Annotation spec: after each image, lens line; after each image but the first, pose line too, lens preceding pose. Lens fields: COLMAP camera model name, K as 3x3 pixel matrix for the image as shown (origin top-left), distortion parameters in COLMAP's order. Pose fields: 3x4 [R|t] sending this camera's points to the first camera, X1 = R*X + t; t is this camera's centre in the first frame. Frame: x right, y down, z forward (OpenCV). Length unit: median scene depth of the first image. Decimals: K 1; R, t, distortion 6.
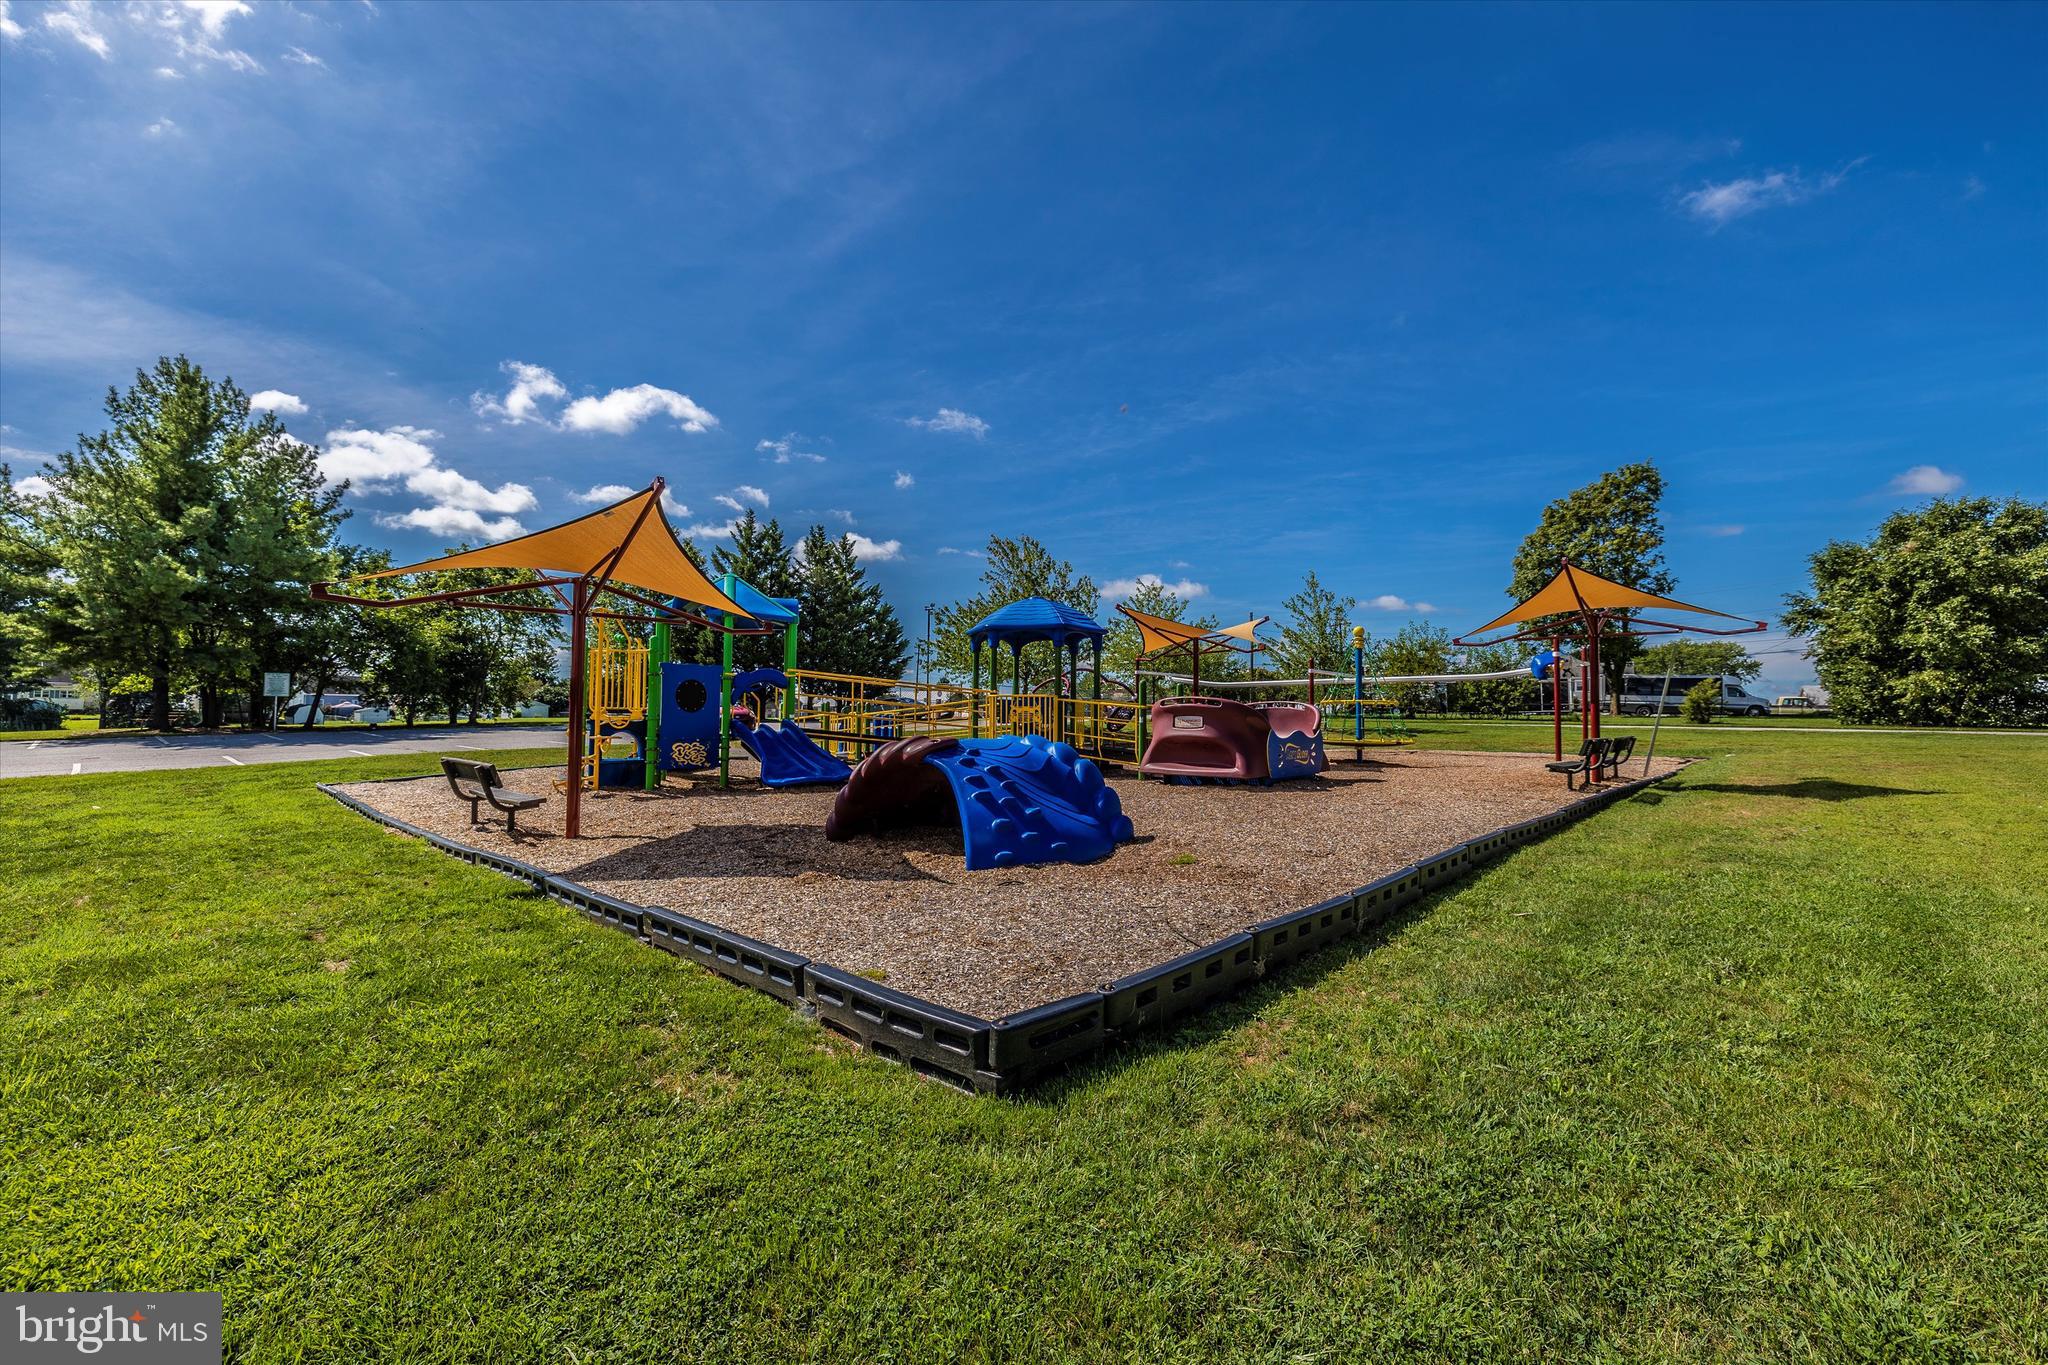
lens RADIAL K [[851.0, 0, 1030.6], [0, 851.0, 679.3], [0, 0, 1]] dist [0.010227, 0.000184]
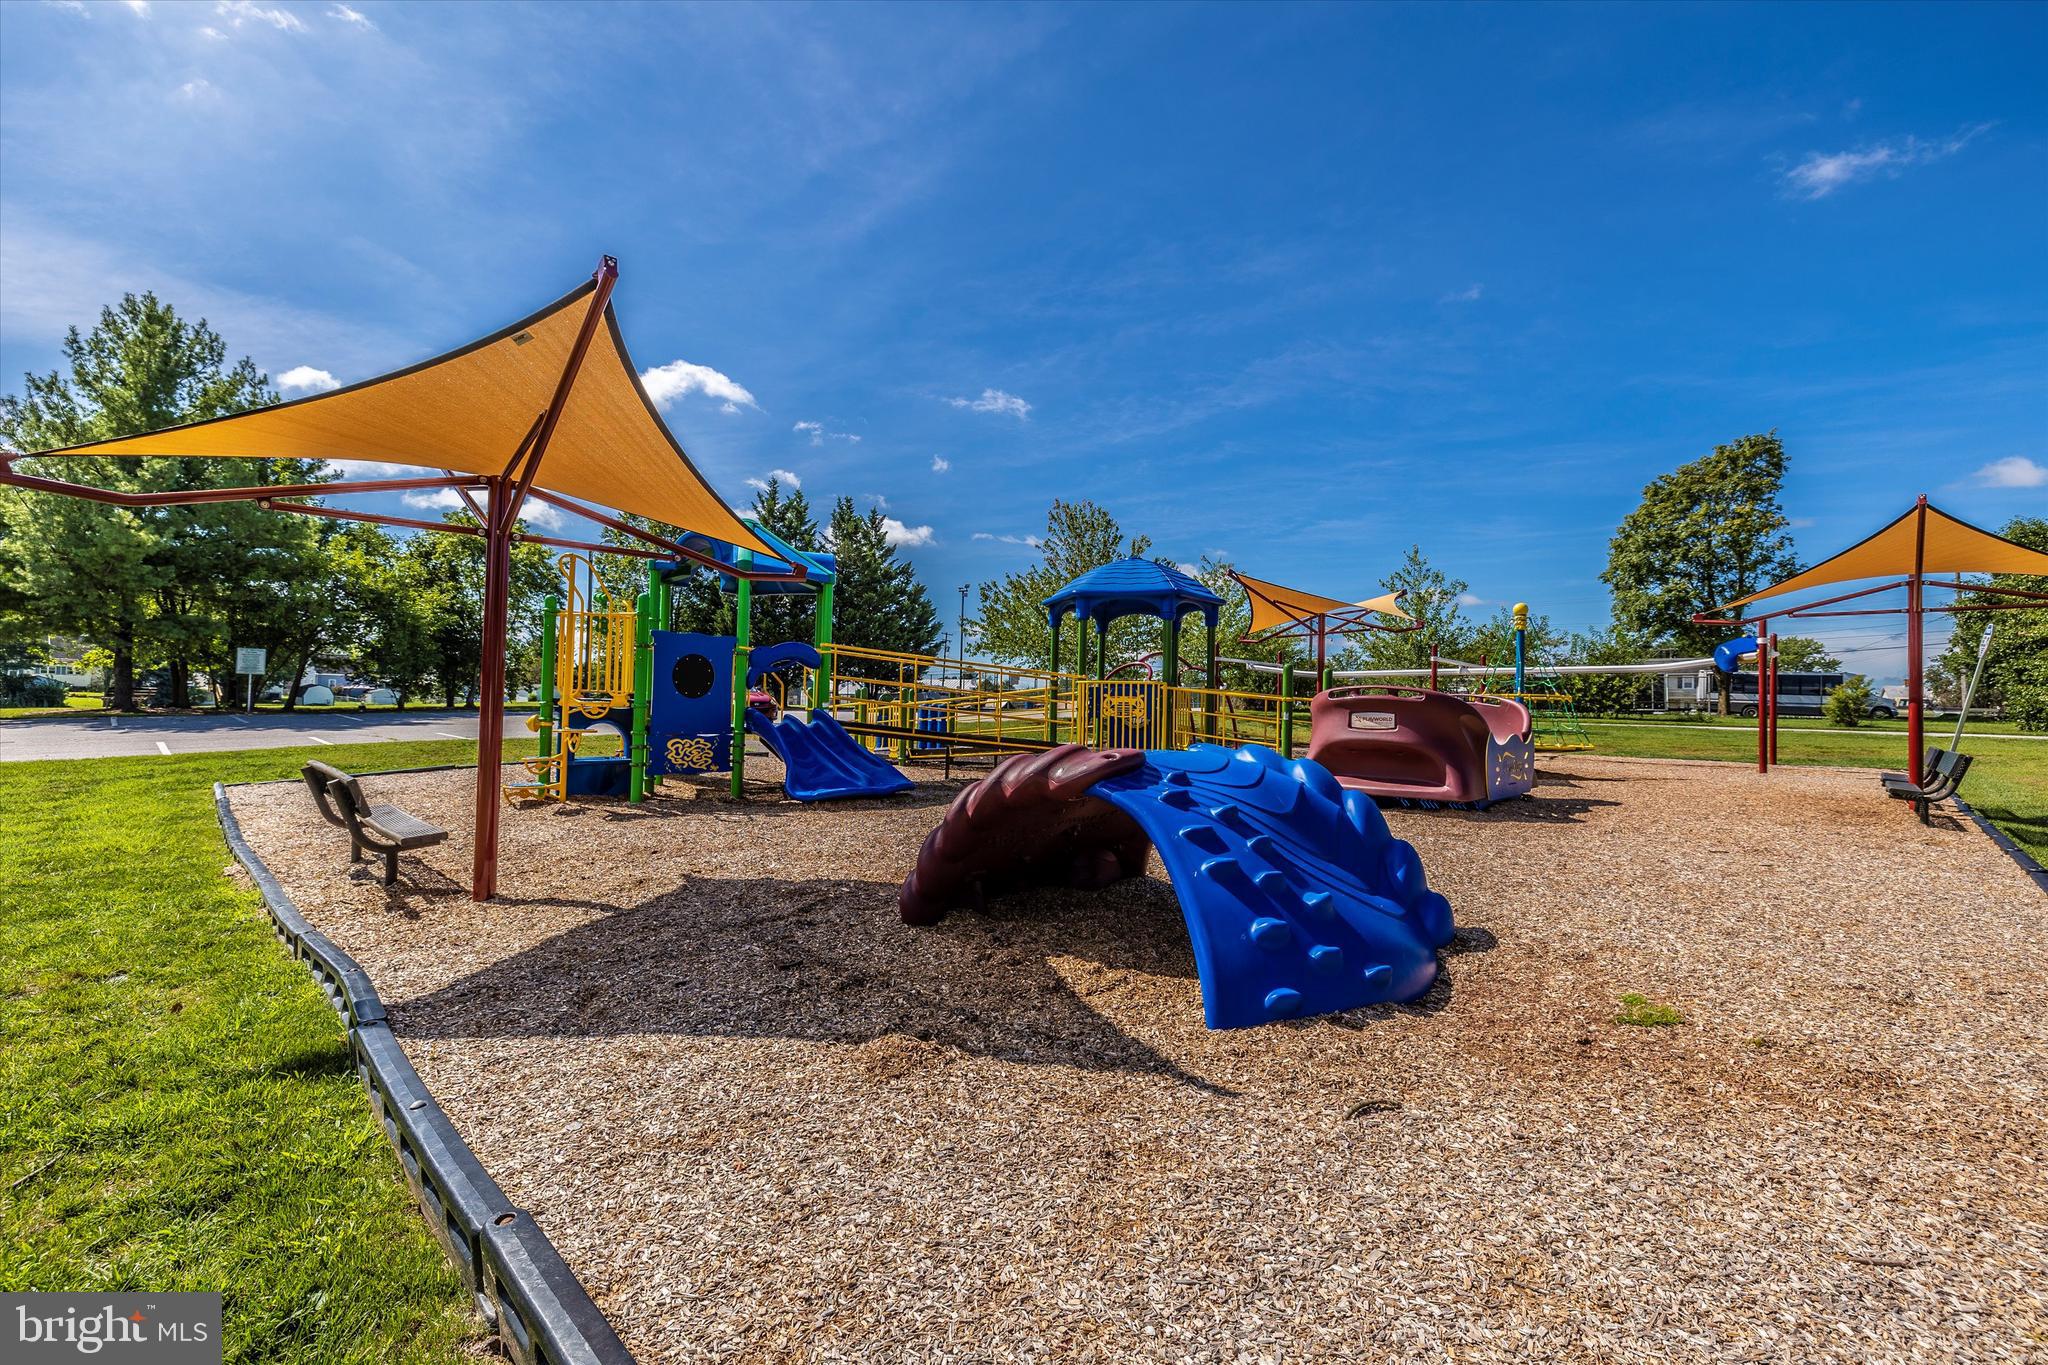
lens RADIAL K [[868.4, 0, 1035.9], [0, 868.4, 675.1], [0, 0, 1]] dist [-0.005248, 0.003904]
pose [[0.999673, 0.013139, -0.021926, -0.032189], [-0.012992, 0.999892, 0.006837, 0.003789], [0.022014, -0.006550, 0.999736, 0.097212]]
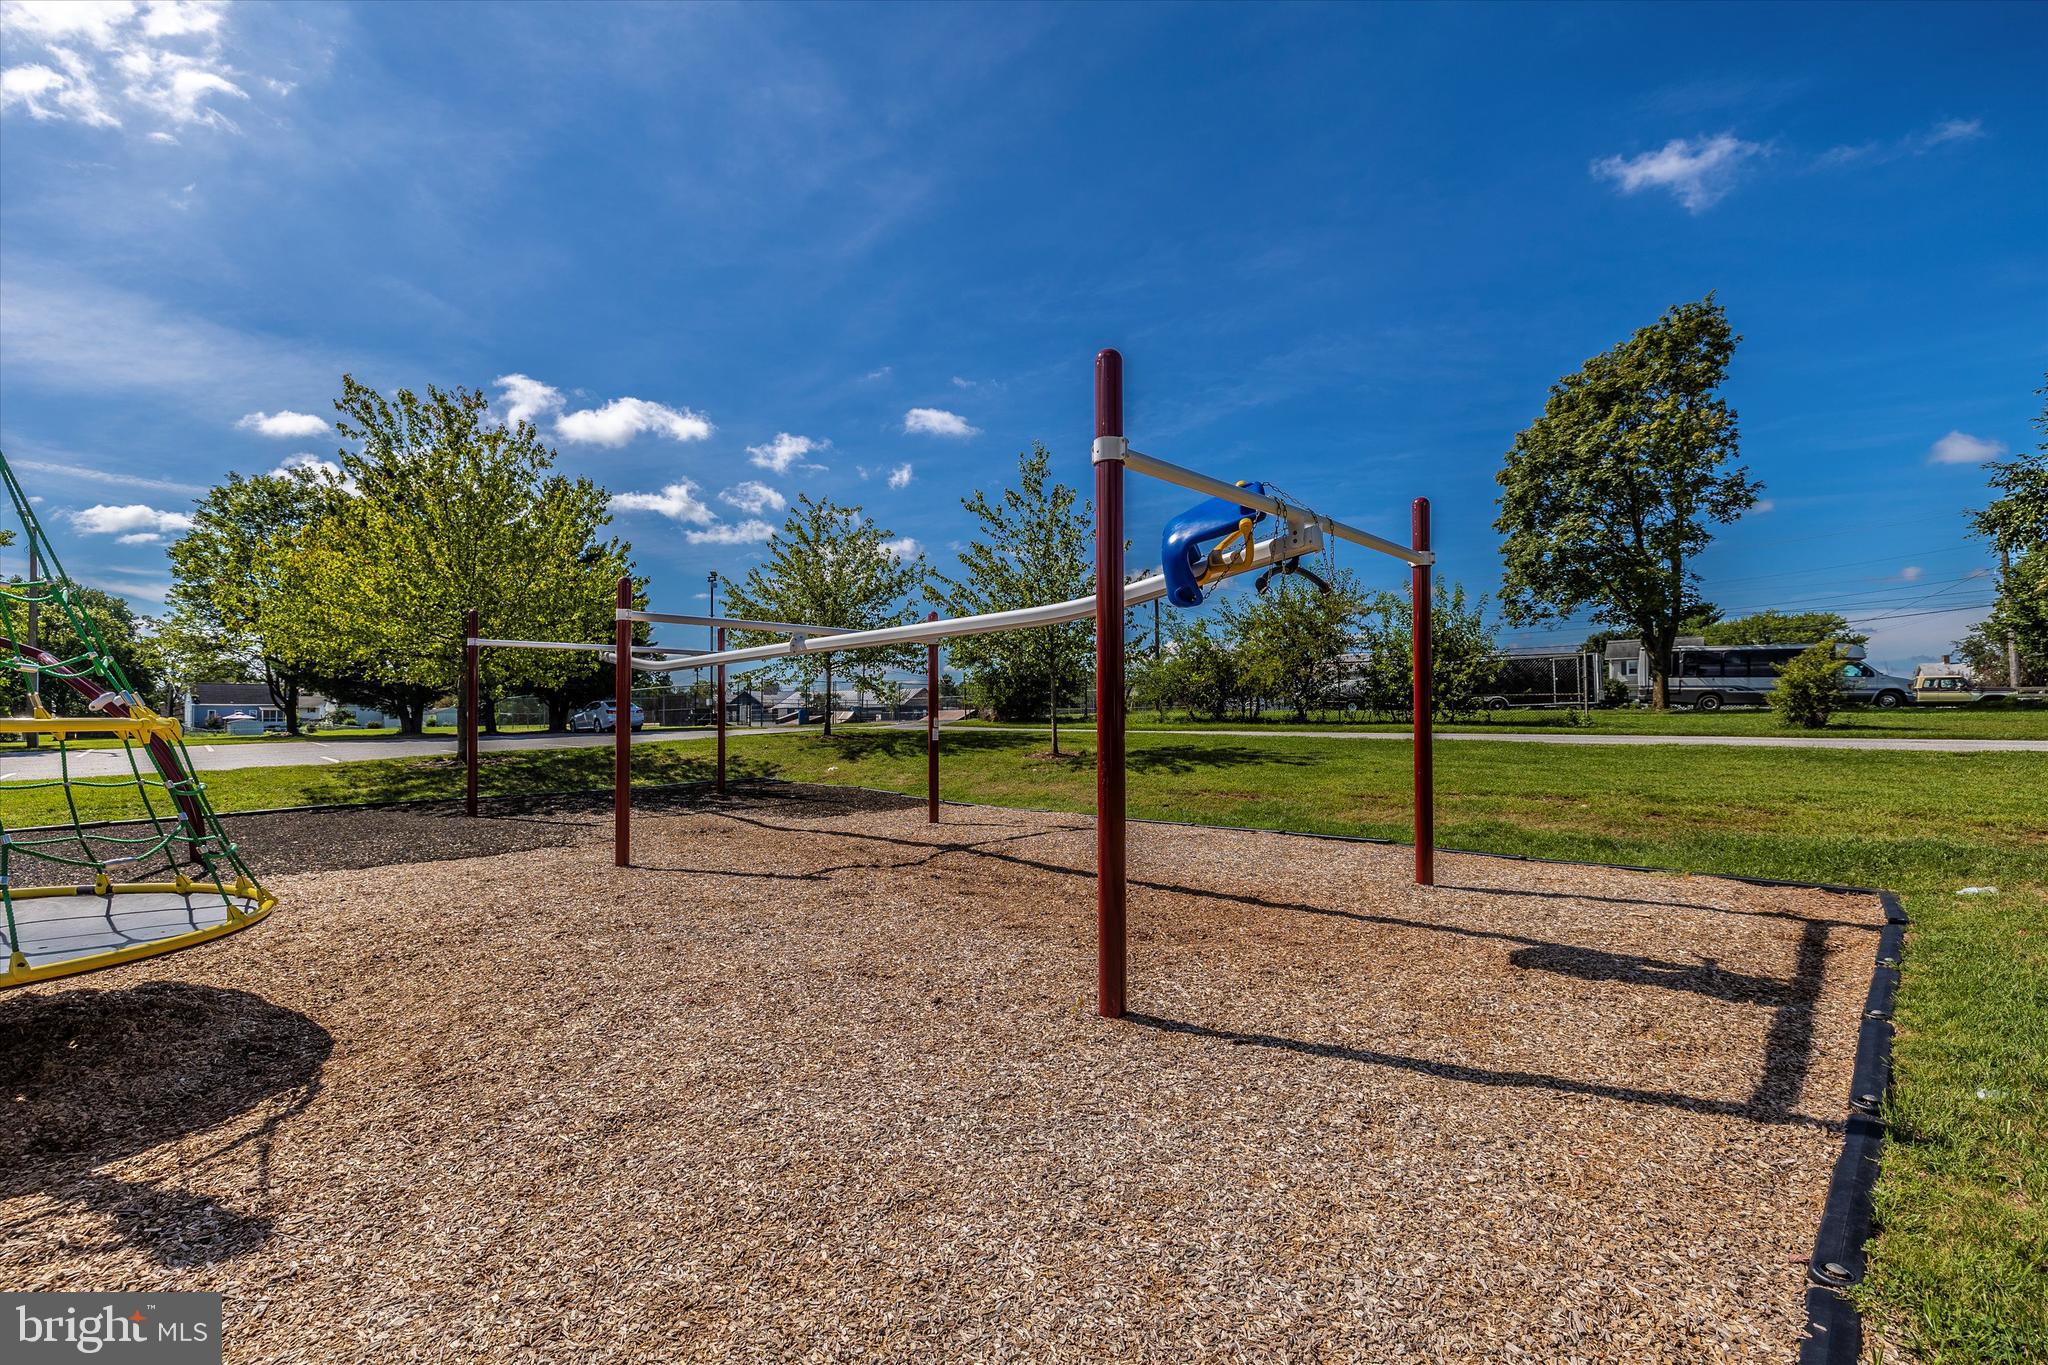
lens RADIAL K [[841.7, 0, 1024.0], [0, 841.7, 682.5], [0, 0, 1]] dist [-0.001782, -0.000246]
pose [[0.997231, -0.012405, -0.073327, 0.350918], [0.013257, 0.999850, 0.011152, 0.012774], [0.073177, -0.012093, 0.997246, 0.464832]]
